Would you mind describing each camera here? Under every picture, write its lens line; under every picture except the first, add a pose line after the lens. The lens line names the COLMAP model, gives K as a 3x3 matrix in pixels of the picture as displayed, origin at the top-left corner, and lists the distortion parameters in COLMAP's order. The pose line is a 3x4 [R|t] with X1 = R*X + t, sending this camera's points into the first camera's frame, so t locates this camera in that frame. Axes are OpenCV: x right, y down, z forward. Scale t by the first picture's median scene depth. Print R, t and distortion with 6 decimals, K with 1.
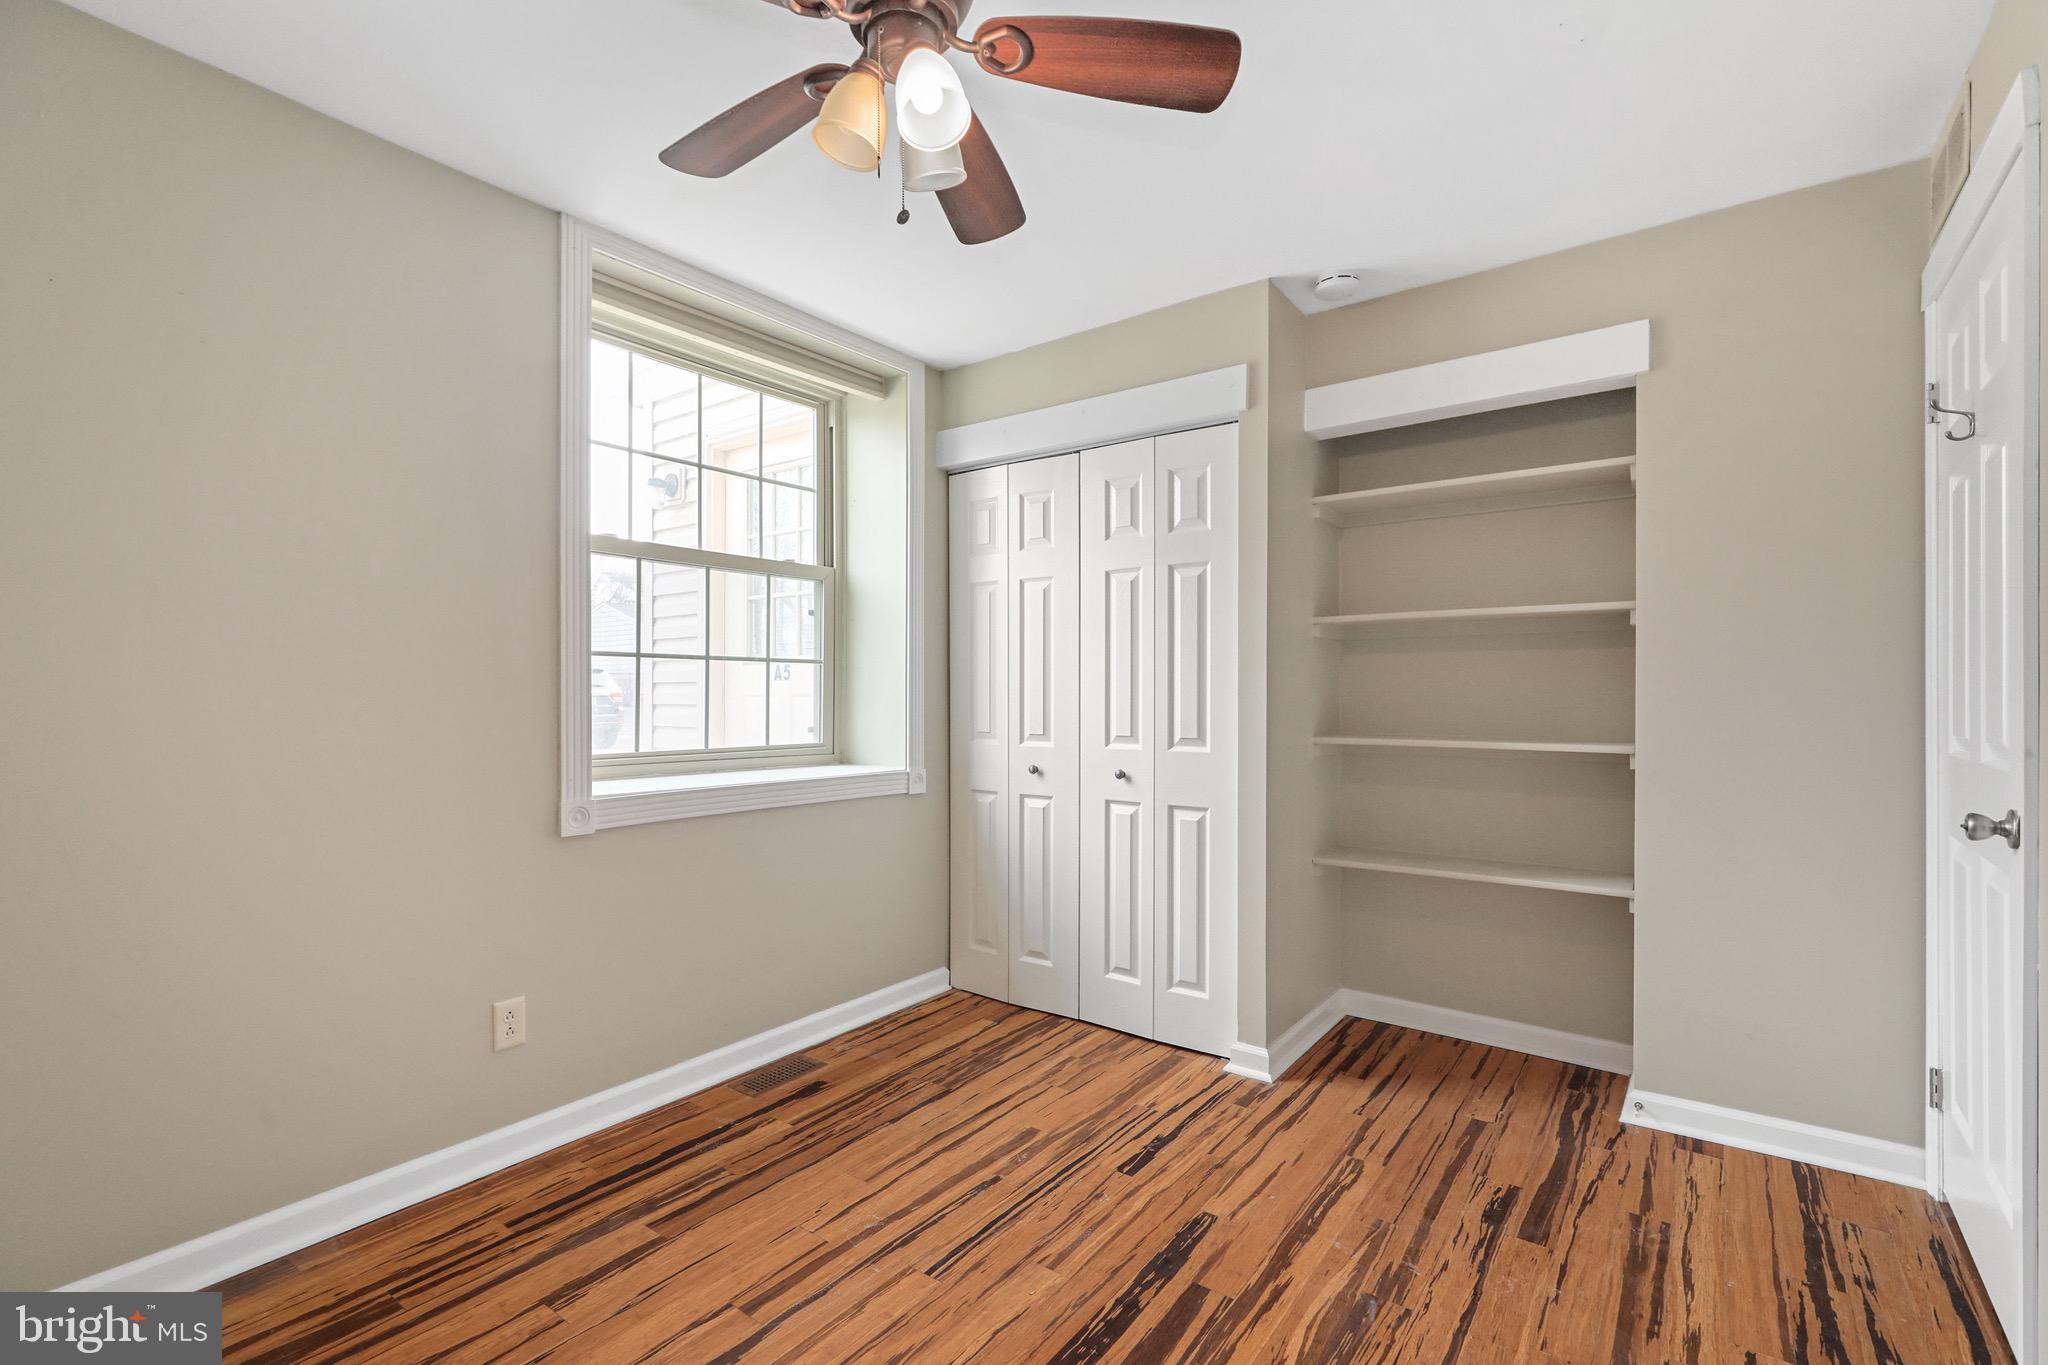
lens RADIAL K [[934.2, 0, 1028.2], [0, 934.2, 680.0], [0, 0, 1]] dist [-0.000396, -0.000353]
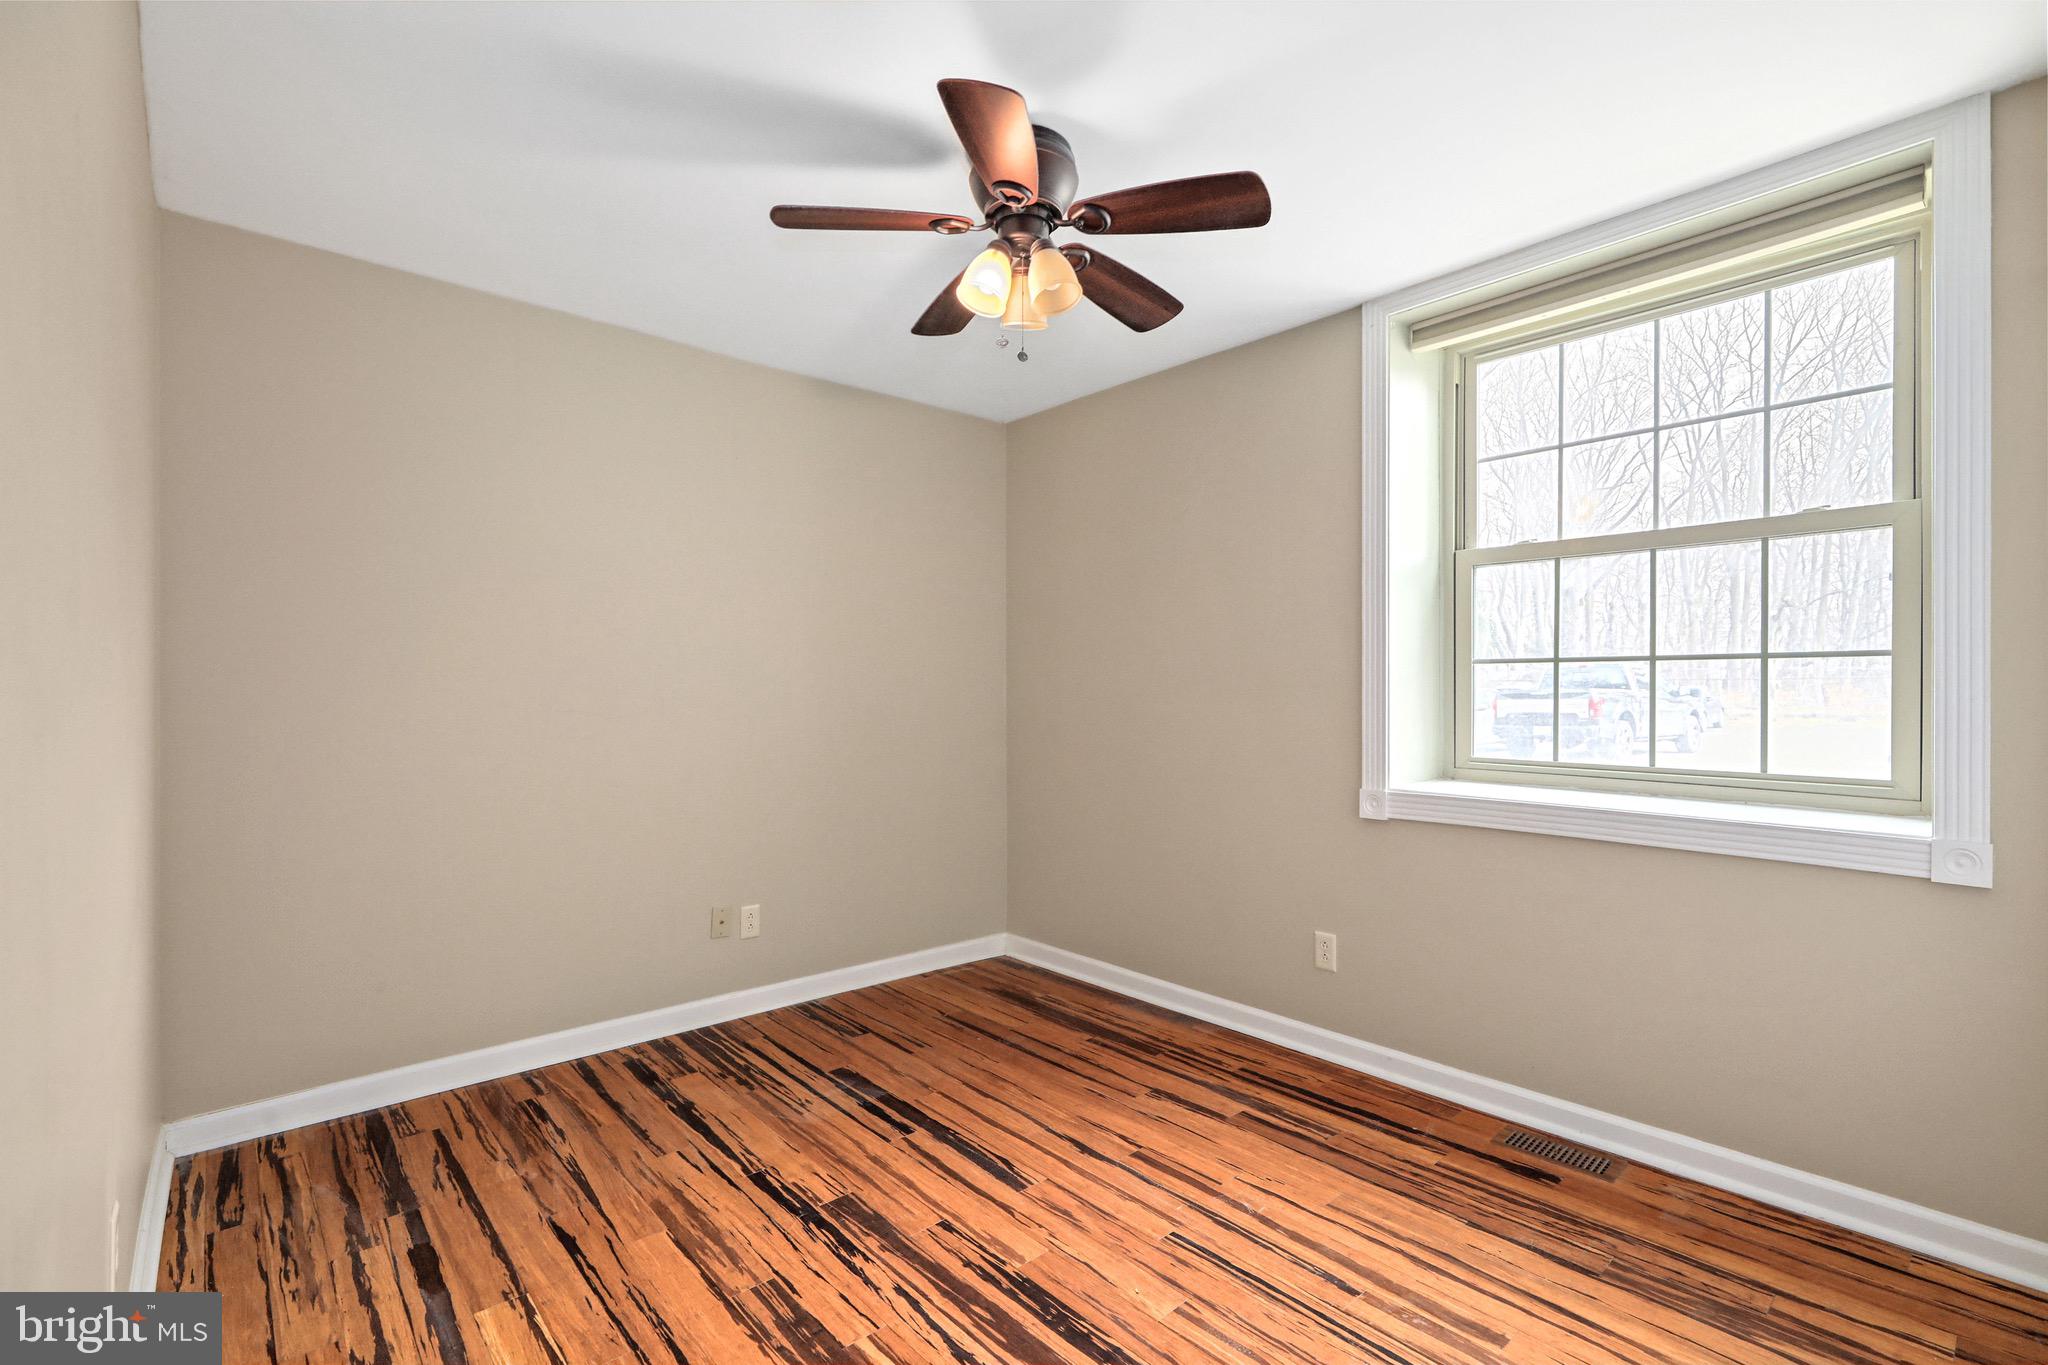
lens RADIAL K [[934.2, 0, 1028.2], [0, 934.2, 680.0], [0, 0, 1]] dist [-0.000396, -0.000353]
pose [[-0.212137, -0.013734, -0.977144, 0.788894], [0.006793, 0.999856, -0.015528, 0.006911], [0.977216, -0.009932, -0.212013, 0.849538]]
